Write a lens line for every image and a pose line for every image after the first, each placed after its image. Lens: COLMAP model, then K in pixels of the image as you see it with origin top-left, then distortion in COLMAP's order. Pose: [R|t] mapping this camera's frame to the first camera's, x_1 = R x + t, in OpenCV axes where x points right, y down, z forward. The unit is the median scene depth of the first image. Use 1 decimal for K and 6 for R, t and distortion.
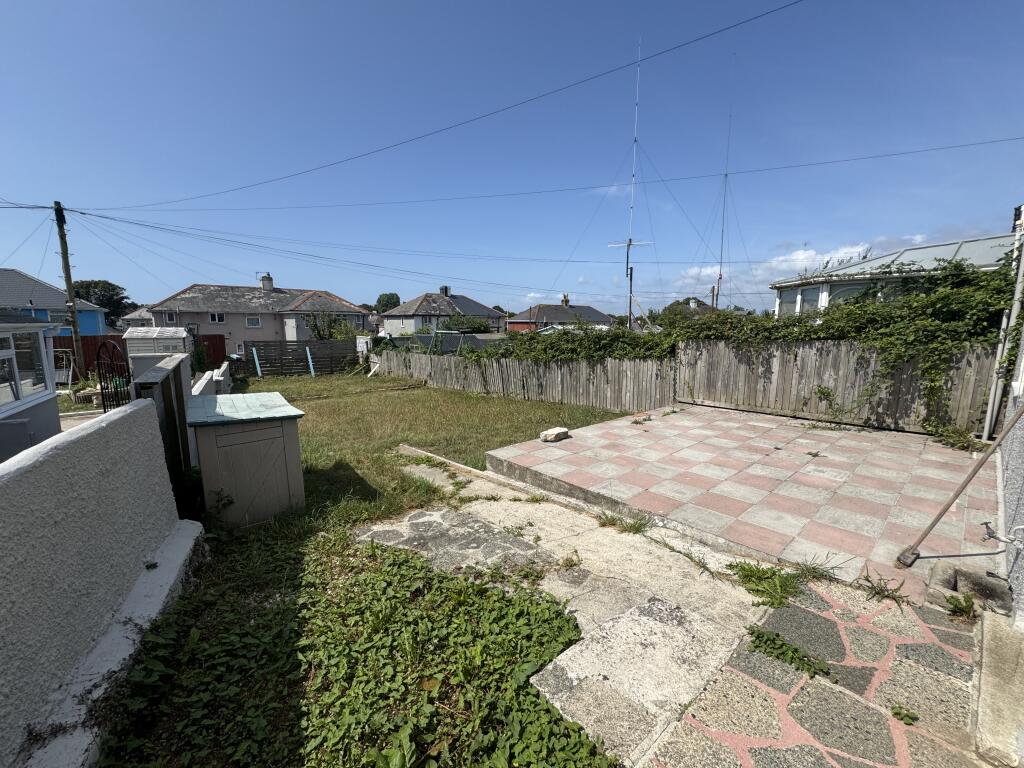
lens RADIAL K [[412.7, 0, 511.9], [0, 412.7, 386.2], [0, 0, 1]] dist [0.000466, 0.000110]
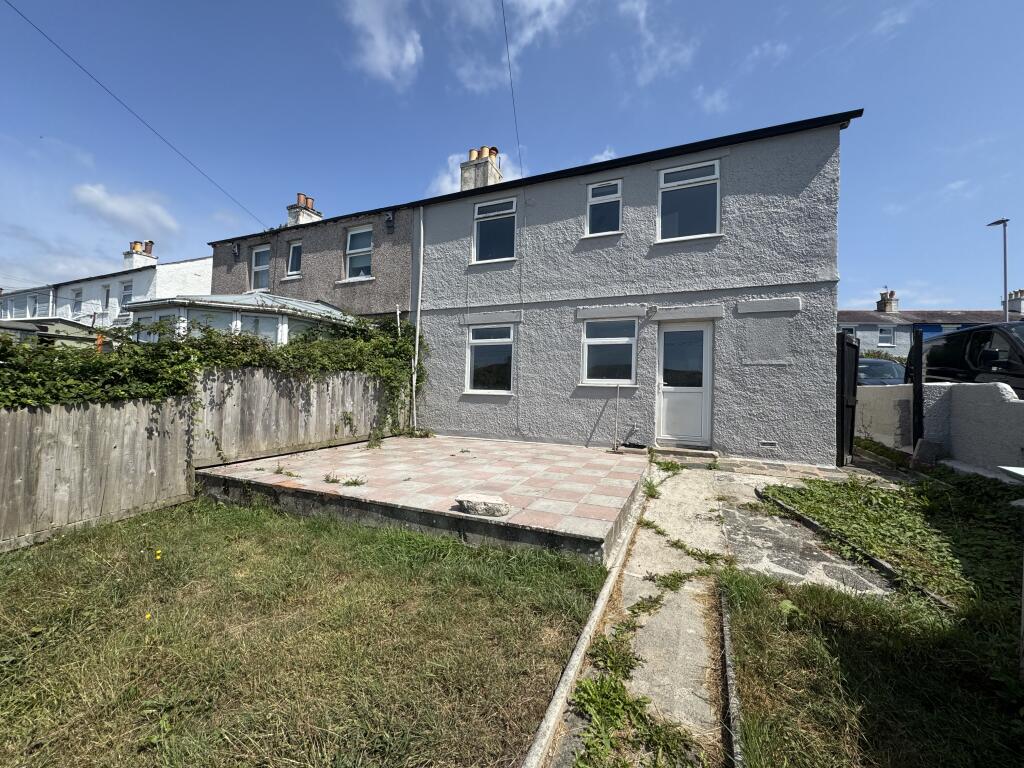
lens RADIAL K [[412.7, 0, 511.9], [0, 412.7, 384.2], [0, 0, 1]] dist [0.000466, 0.000110]
pose [[-0.434692, 0.002553, 0.900576, -0.459341], [0.111209, 0.992494, 0.050866, -0.086988], [-0.893686, 0.122263, -0.431713, 1.149262]]
